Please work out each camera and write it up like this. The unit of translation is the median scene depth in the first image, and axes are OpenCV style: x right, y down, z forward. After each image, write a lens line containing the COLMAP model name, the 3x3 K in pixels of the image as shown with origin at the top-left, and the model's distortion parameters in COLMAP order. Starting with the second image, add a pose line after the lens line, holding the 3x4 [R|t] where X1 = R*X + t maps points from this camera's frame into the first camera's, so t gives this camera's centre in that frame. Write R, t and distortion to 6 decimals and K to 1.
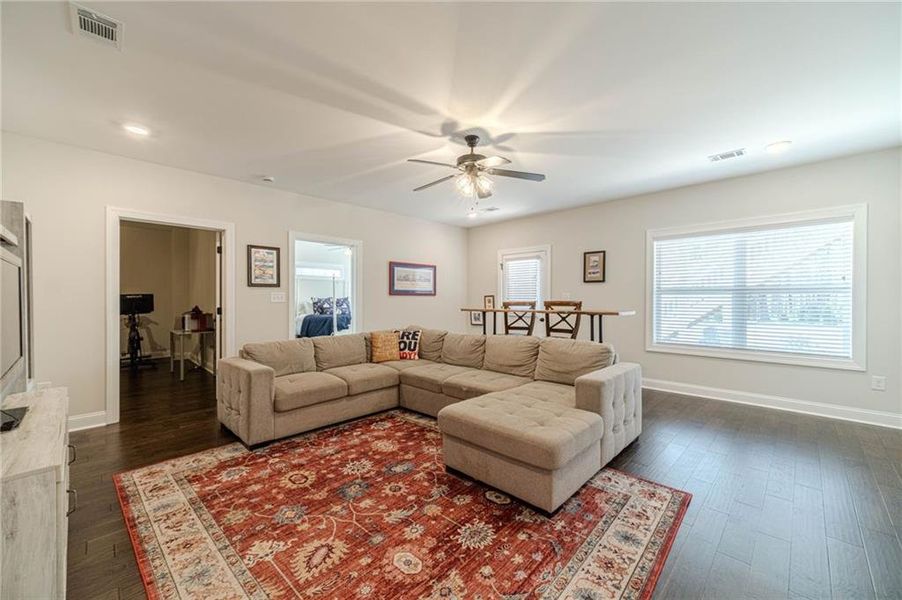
lens RADIAL K [[355.3, 0, 452.7], [0, 355.3, 300.8], [0, 0, 1]] dist [0.014931, -0.000106]
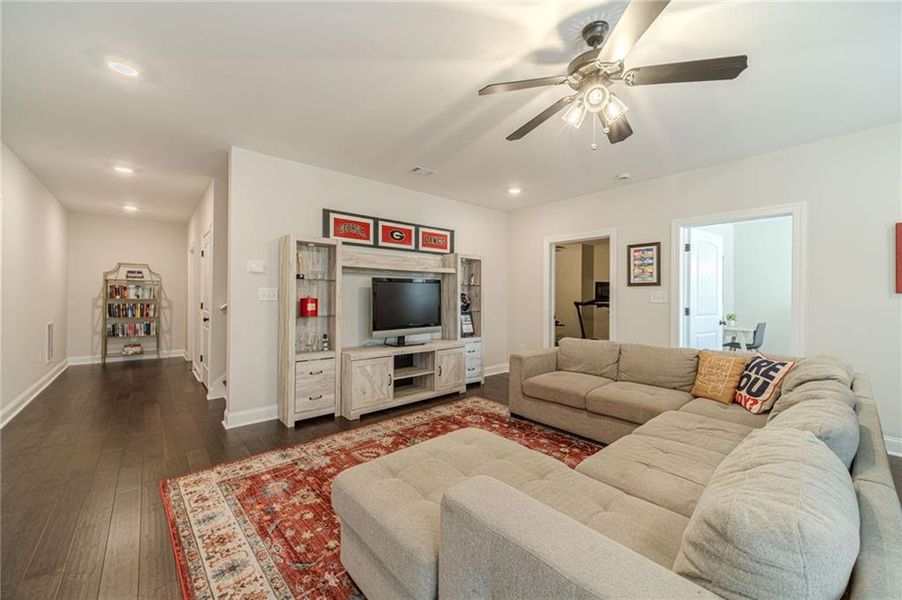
lens RADIAL K [[355.3, 0, 452.5], [0, 355.3, 295.2], [0, 0, 1]] dist [0.014931, -0.000106]
pose [[-0.084536, -0.003917, -0.996413, 0.904868], [-0.009592, 0.999949, -0.003117, -0.013381], [0.996374, 0.009294, -0.084569, 1.111518]]
